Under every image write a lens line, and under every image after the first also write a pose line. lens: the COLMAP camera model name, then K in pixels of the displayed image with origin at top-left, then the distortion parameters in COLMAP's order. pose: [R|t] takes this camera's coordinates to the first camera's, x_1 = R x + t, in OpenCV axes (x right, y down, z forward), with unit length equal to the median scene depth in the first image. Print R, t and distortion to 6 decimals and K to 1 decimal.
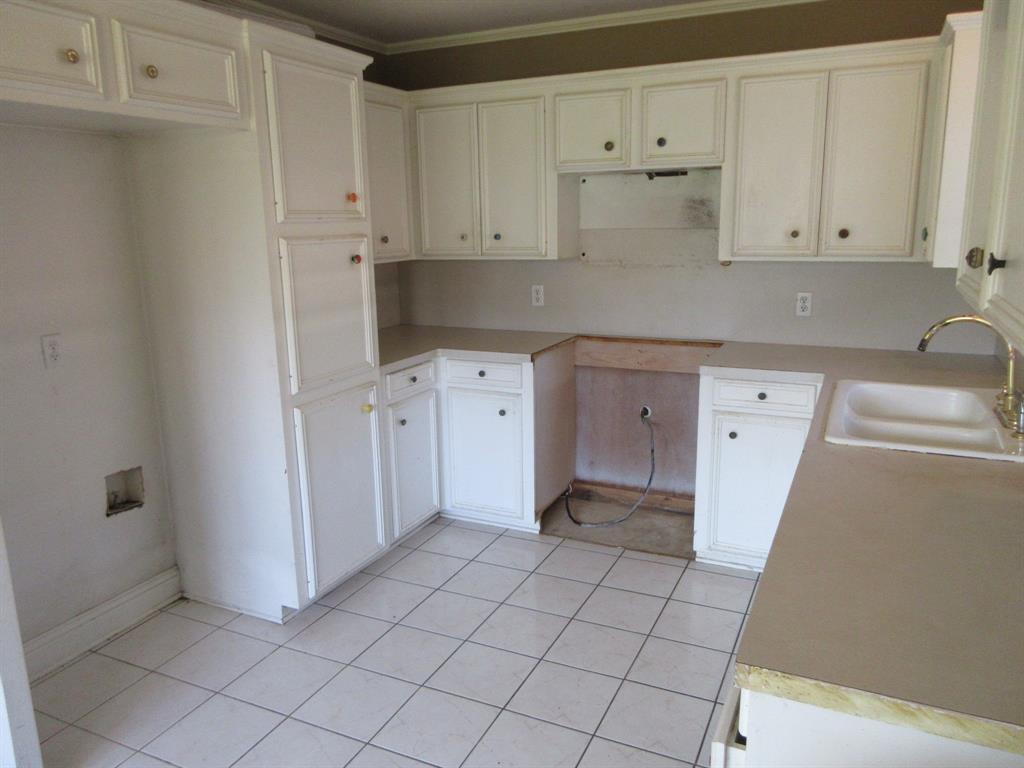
lens RADIAL K [[762.0, 0, 519.0], [0, 762.0, 383.1], [0, 0, 1]] dist [0.006825, -0.000413]
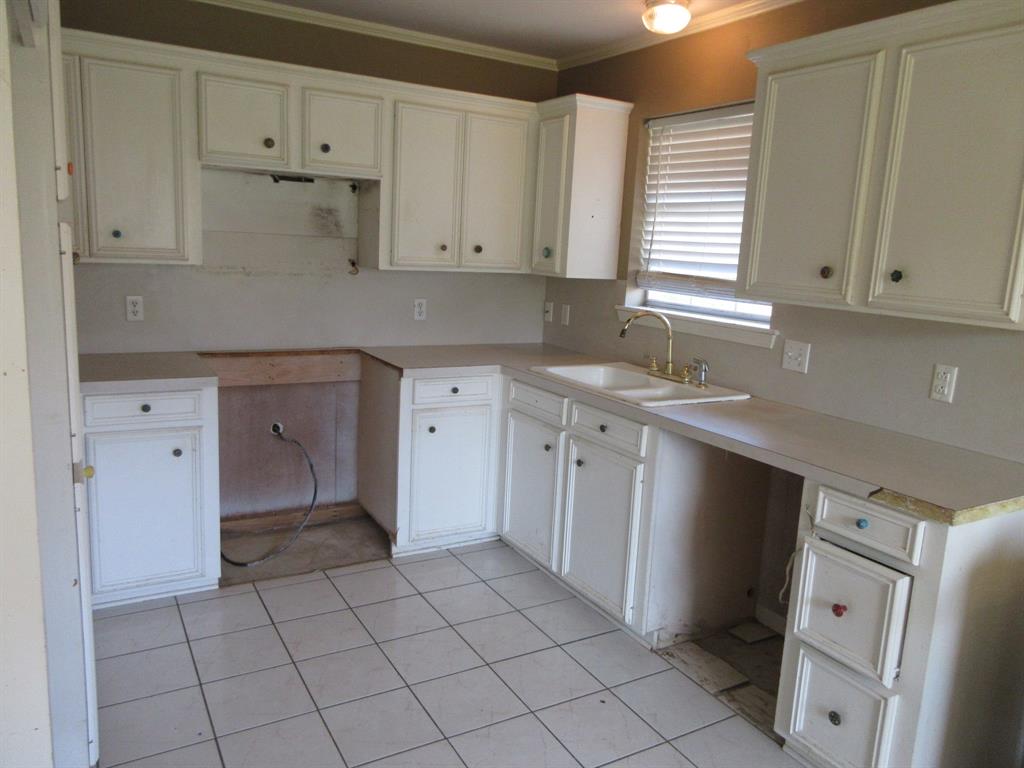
lens RADIAL K [[762.0, 0, 519.8], [0, 762.0, 383.1], [0, 0, 1]] dist [0.006825, -0.000413]
pose [[0.565299, -0.104827, 0.818198, -0.470259], [0.115680, 0.992165, 0.047192, -0.030583], [-0.816735, 0.067972, 0.572996, 0.234306]]
